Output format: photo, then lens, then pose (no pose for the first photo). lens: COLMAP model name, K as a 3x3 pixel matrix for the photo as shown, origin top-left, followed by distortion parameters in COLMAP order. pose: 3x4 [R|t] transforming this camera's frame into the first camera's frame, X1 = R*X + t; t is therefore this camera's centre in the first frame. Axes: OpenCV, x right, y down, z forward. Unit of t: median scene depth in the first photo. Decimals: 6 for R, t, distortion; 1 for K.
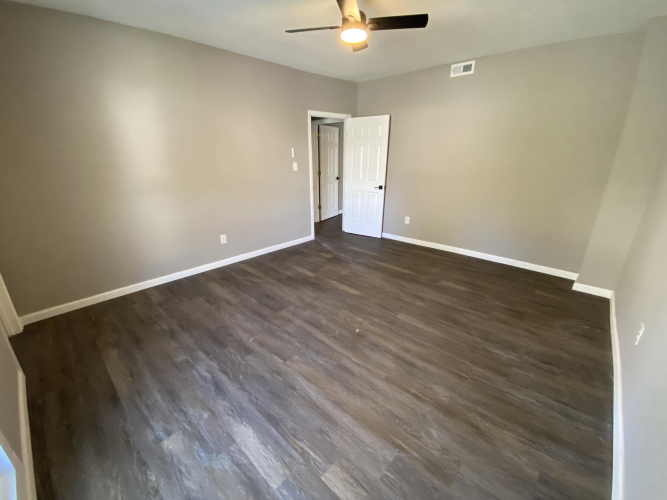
lens RADIAL K [[269.1, 0, 332.2], [0, 269.1, 250.0], [0, 0, 1]] dist [0.037371, -0.026903]
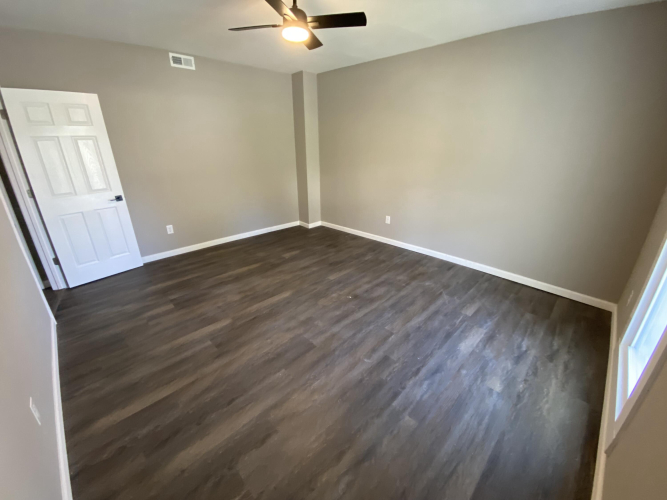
lens RADIAL K [[269.1, 0, 332.2], [0, 269.1, 250.0], [0, 0, 1]] dist [0.037371, -0.026903]
pose [[0.049045, -0.367603, 0.928689, -0.911782], [0.336657, 0.881482, 0.331138, -0.303839], [-0.940349, 0.296409, 0.166989, 0.763011]]
